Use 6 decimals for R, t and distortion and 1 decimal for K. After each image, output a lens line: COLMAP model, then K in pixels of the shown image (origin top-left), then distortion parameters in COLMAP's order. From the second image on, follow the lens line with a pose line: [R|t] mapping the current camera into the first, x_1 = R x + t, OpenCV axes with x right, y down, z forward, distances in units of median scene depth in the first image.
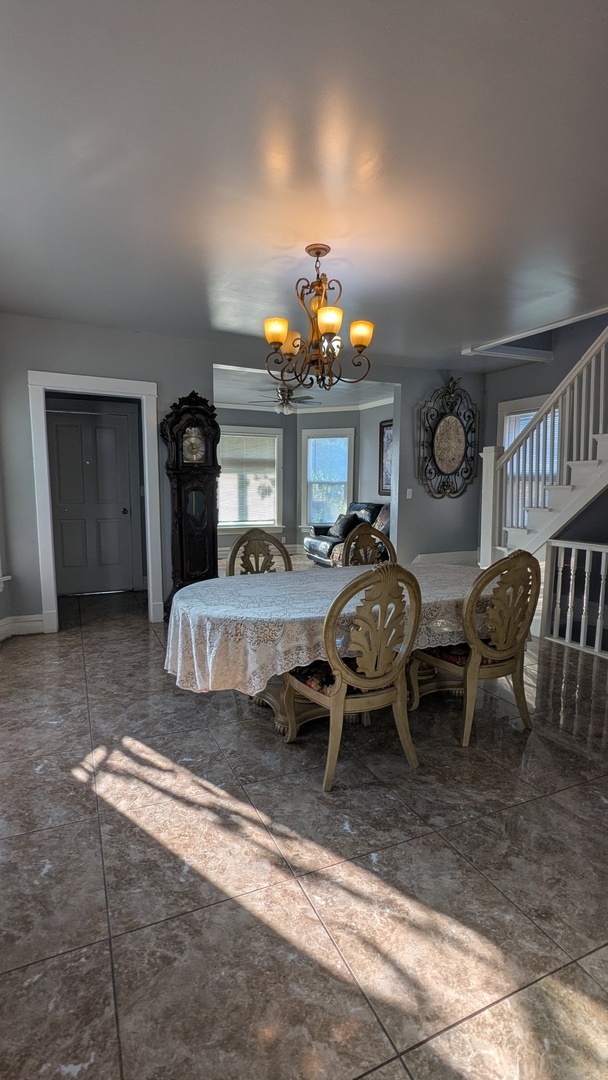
lens RADIAL K [[509.2, 0, 304.1], [0, 509.2, 537.0], [0, 0, 1]] dist [-0.000504, 0.002168]
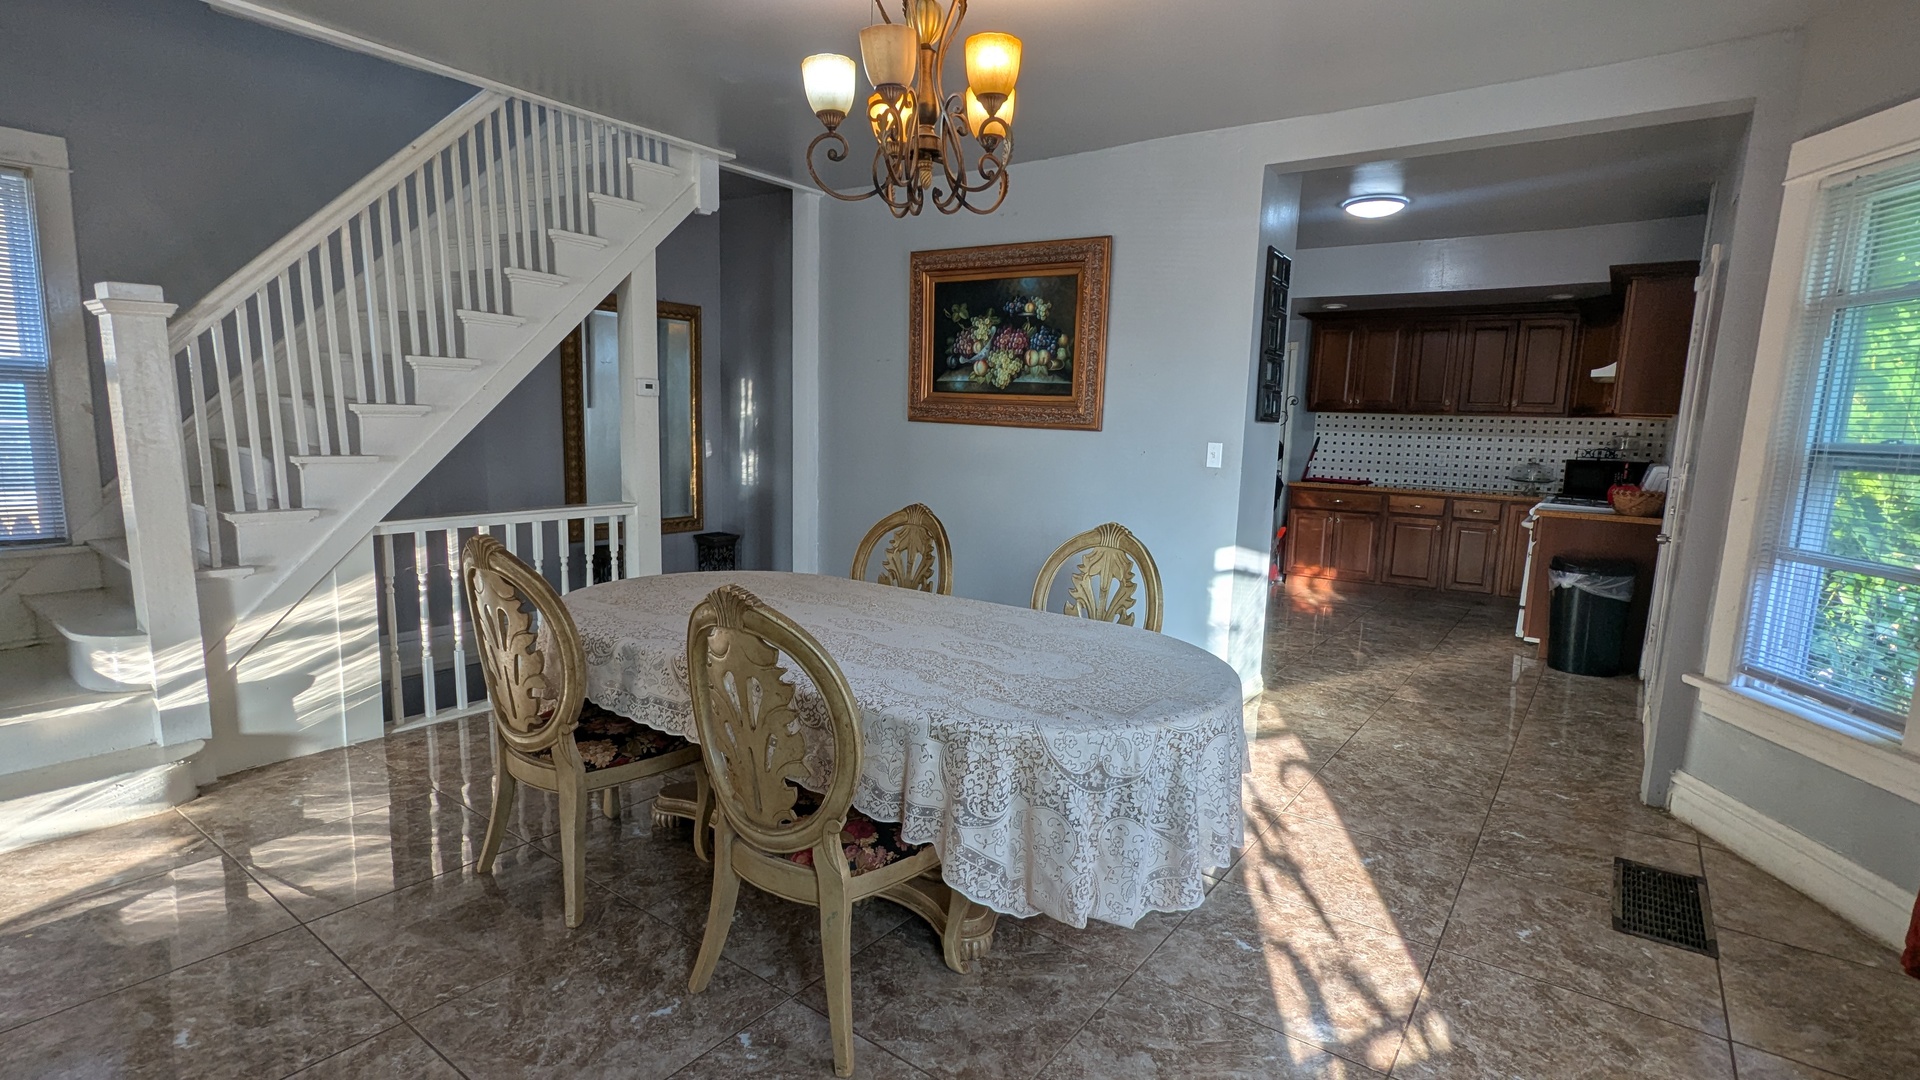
lens RADIAL K [[905.2, 0, 959.6], [0, 905.2, 543.8], [0, 0, 1]] dist [-0.000504, 0.002168]
pose [[-0.478640, -0.148900, 0.865293, -0.911188], [0.060438, 0.977590, 0.201656, -0.207788], [-0.875929, 0.148817, -0.458914, 1.746030]]
